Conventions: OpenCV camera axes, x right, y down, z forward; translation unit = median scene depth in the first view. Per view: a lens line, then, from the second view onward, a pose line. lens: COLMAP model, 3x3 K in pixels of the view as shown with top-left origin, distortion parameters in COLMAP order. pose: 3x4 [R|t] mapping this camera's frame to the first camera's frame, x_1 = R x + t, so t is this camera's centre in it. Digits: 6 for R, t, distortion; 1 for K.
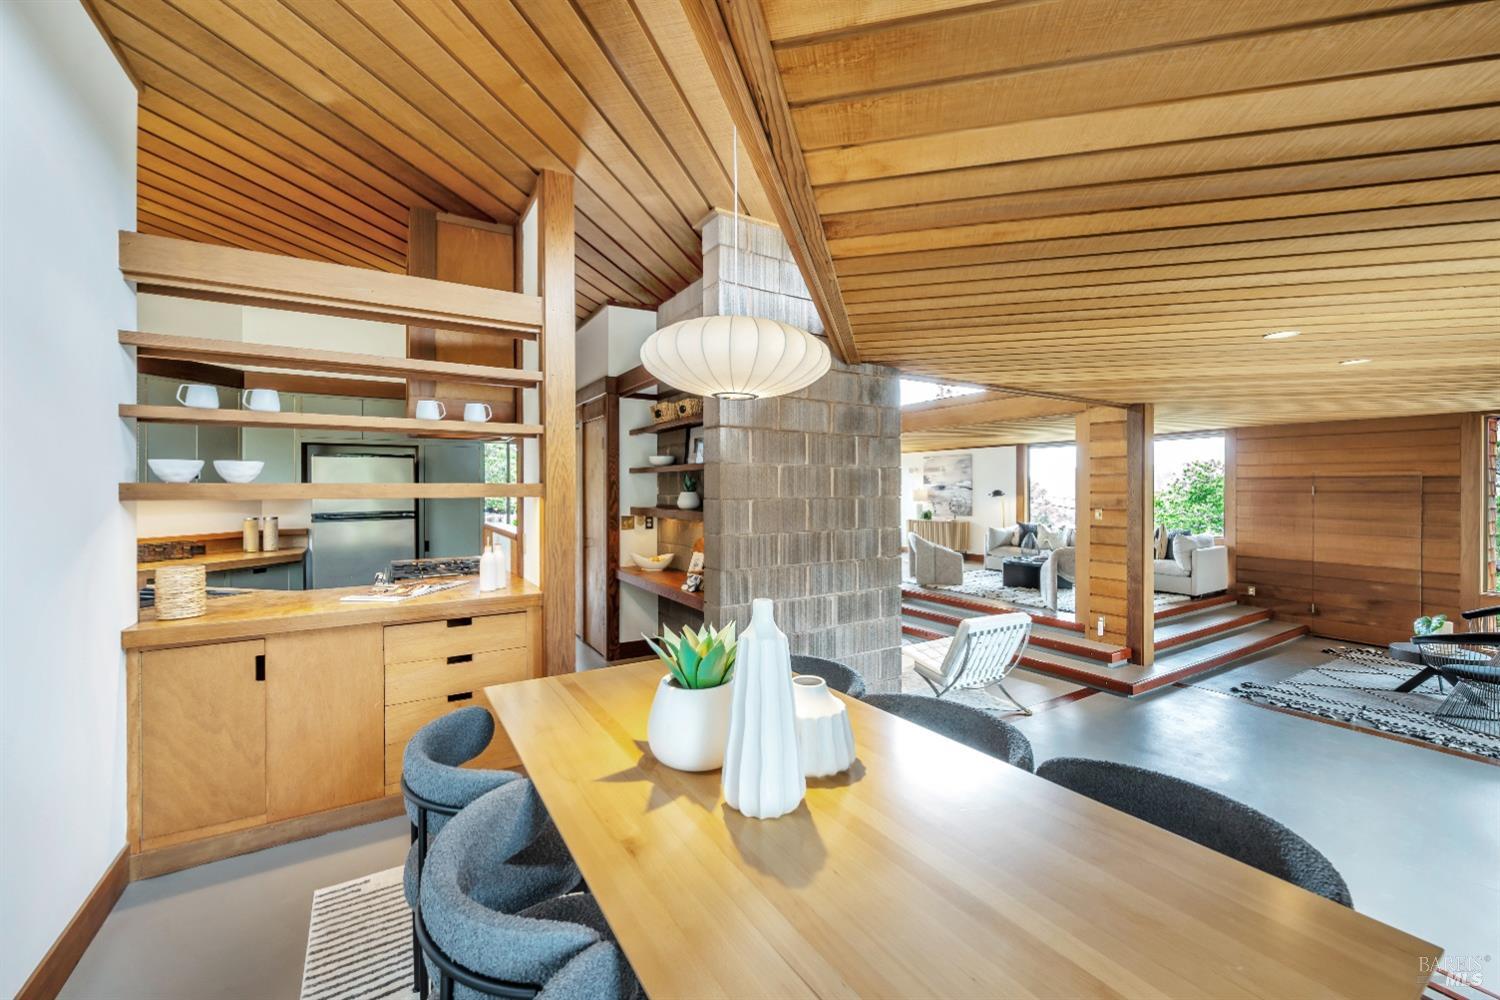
lens RADIAL K [[609.9, 0, 753.4], [0, 609.9, 494.2], [0, 0, 1]] dist [0.012917, -0.000093]
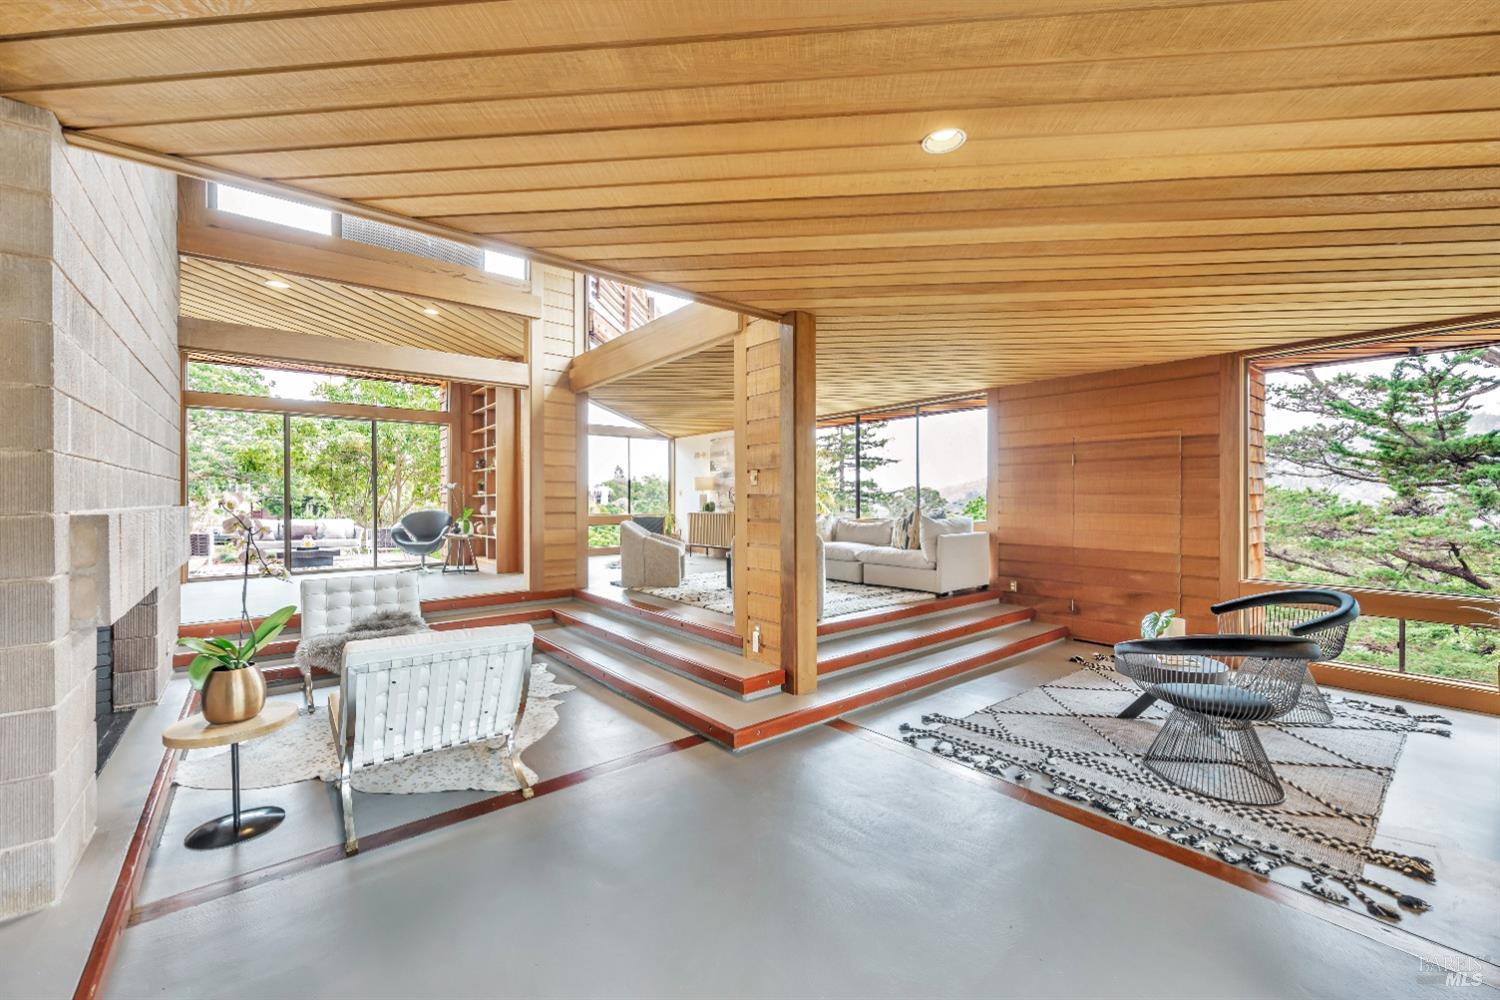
lens RADIAL K [[609.9, 0, 748.2], [0, 609.9, 502.9], [0, 0, 1]] dist [0.012917, -0.000093]
pose [[0.991870, -0.001596, 0.127248, 0.407797], [0.001955, 0.999994, -0.002696, 0.055366], [-0.127243, 0.002923, 0.991867, 0.273353]]
